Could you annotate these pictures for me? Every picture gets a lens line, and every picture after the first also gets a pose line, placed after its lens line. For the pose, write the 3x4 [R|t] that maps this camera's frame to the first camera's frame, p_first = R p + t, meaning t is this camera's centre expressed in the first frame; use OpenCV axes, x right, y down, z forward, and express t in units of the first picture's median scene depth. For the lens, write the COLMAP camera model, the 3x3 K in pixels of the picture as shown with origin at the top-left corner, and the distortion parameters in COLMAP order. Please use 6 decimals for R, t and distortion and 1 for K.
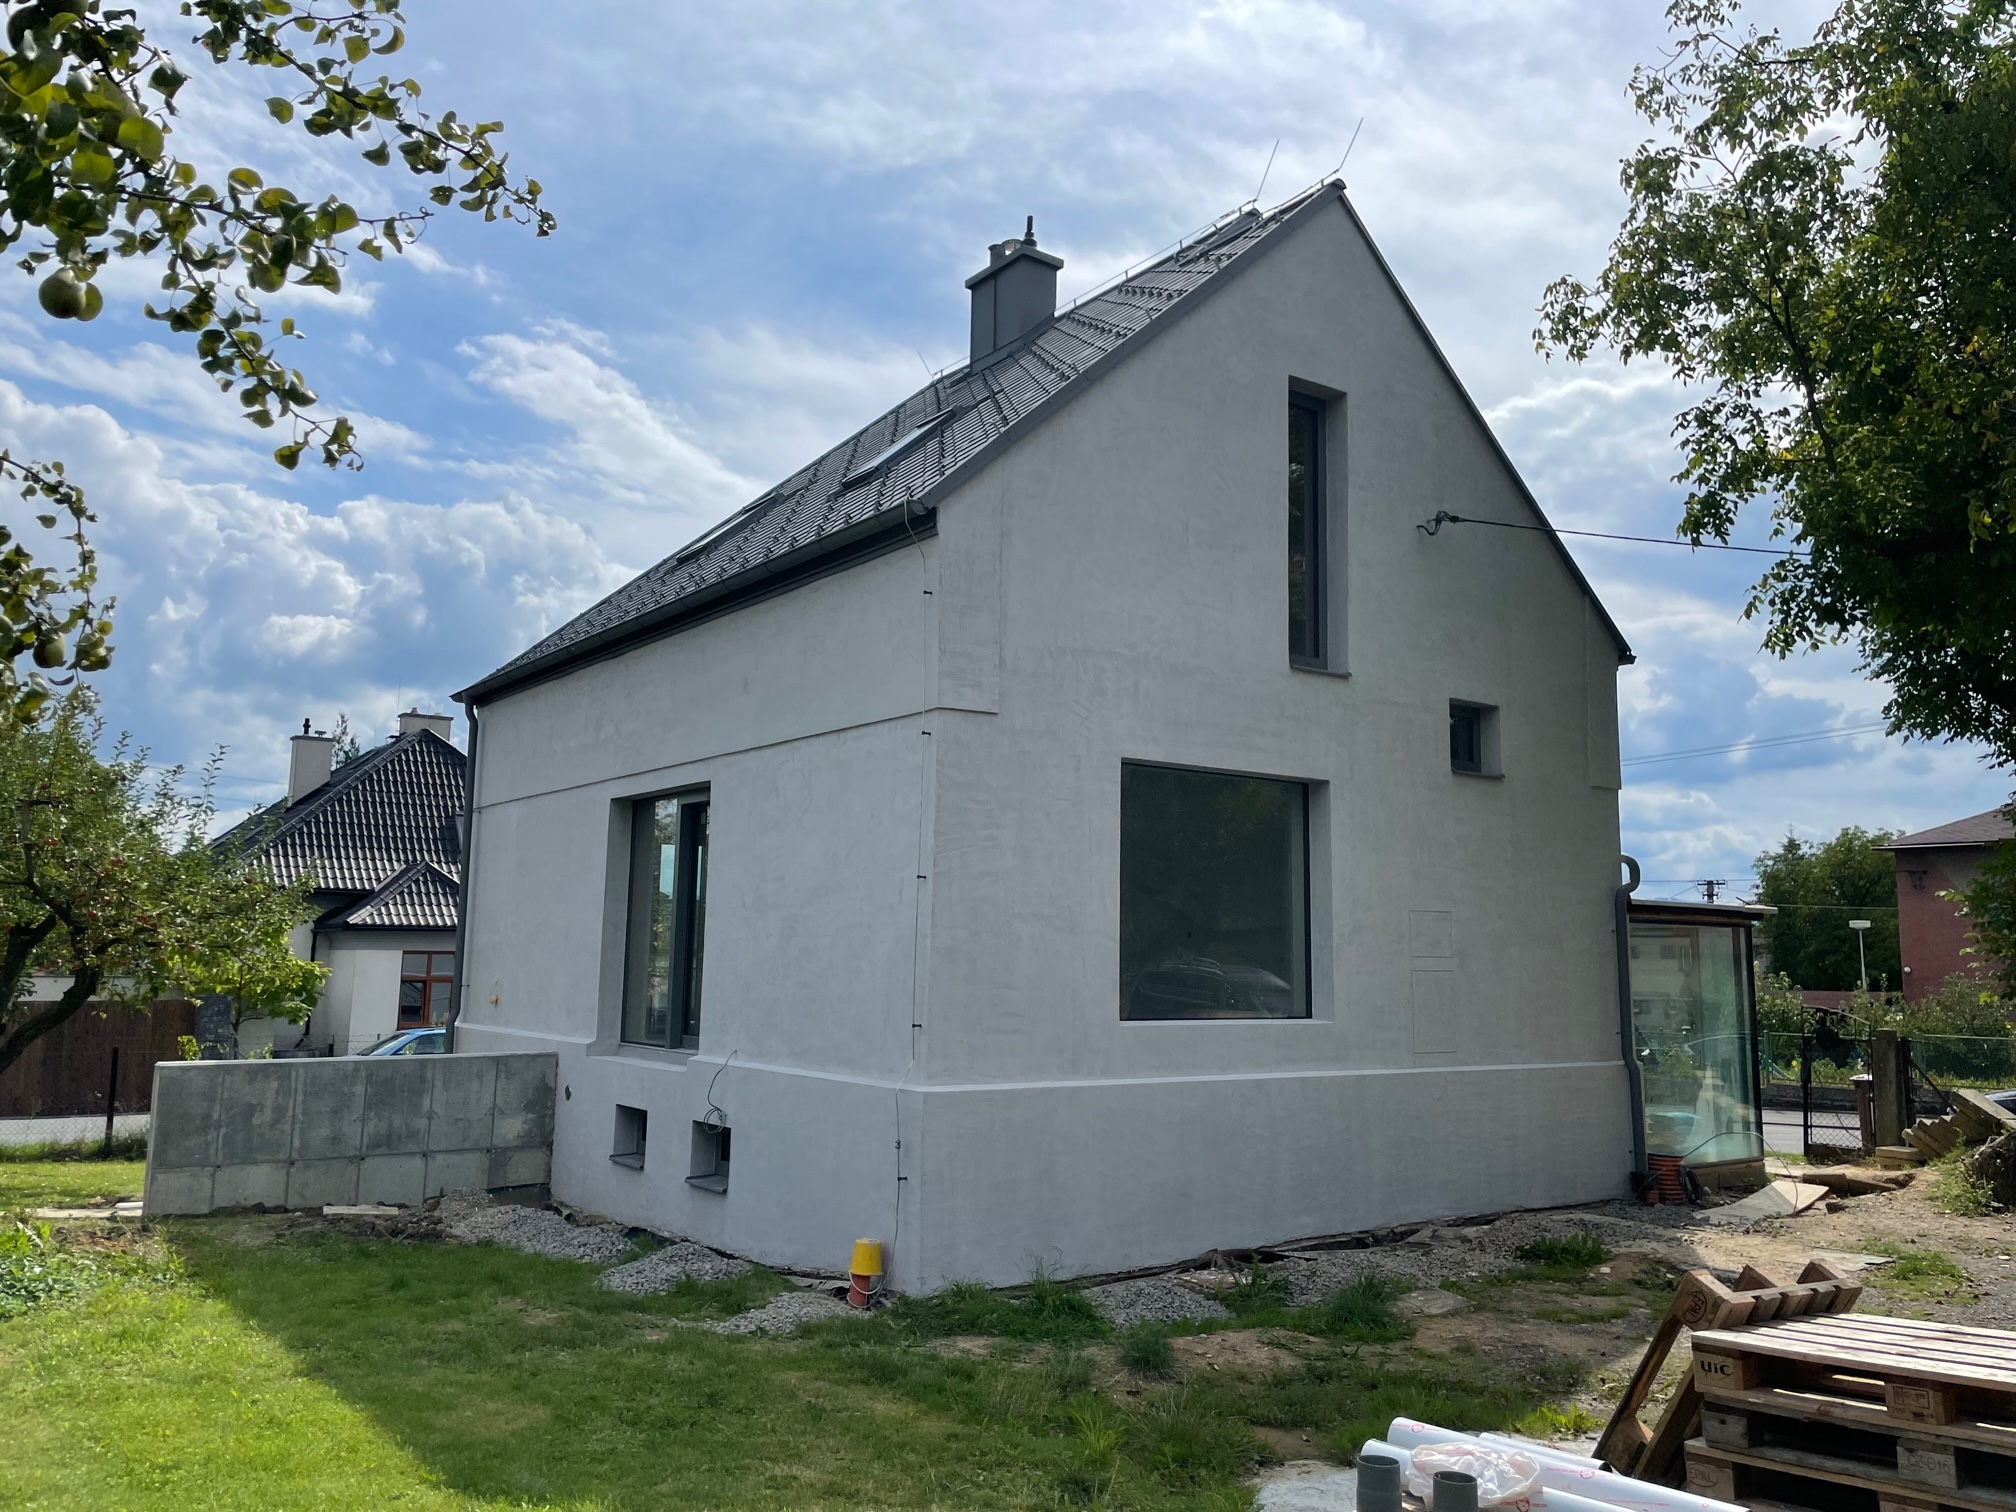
lens RADIAL K [[1548.4, 0, 983.0], [0, 1548.4, 744.5], [0, 0, 1]] dist [0.138816, -0.200293]
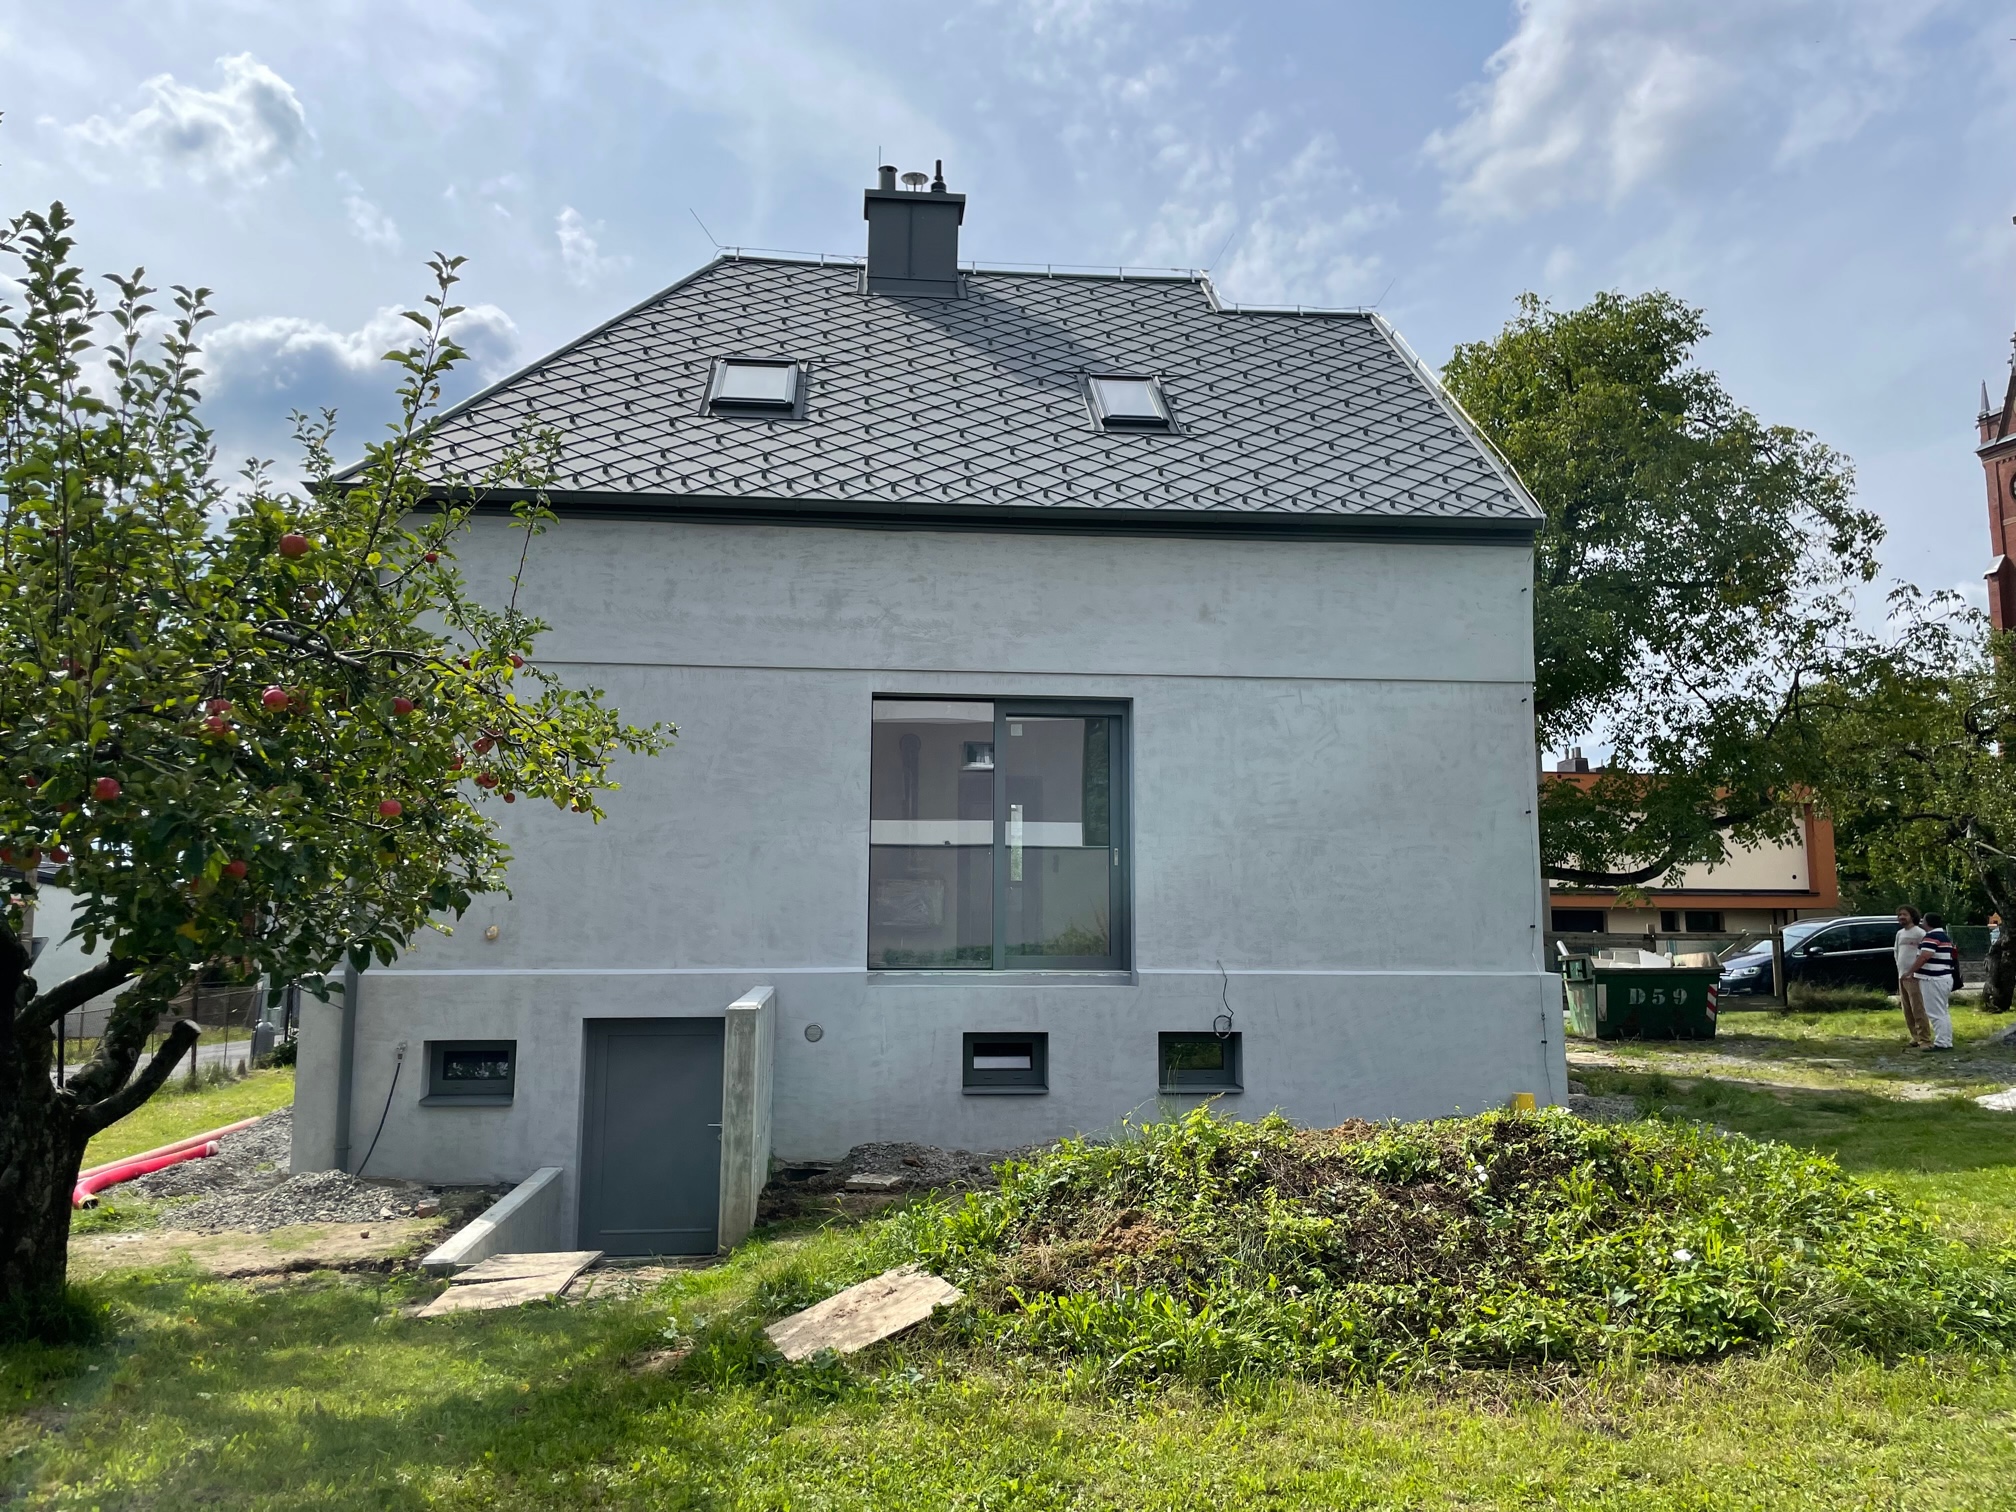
lens RADIAL K [[1548.4, 0, 983.0], [0, 1548.4, 744.5], [0, 0, 1]] dist [0.138816, -0.200293]
pose [[0.493439, 0.087416, 0.865376, -1.092134], [-0.112806, 0.992965, -0.035982, 0.100400], [-0.862434, -0.079865, 0.499829, 0.586424]]
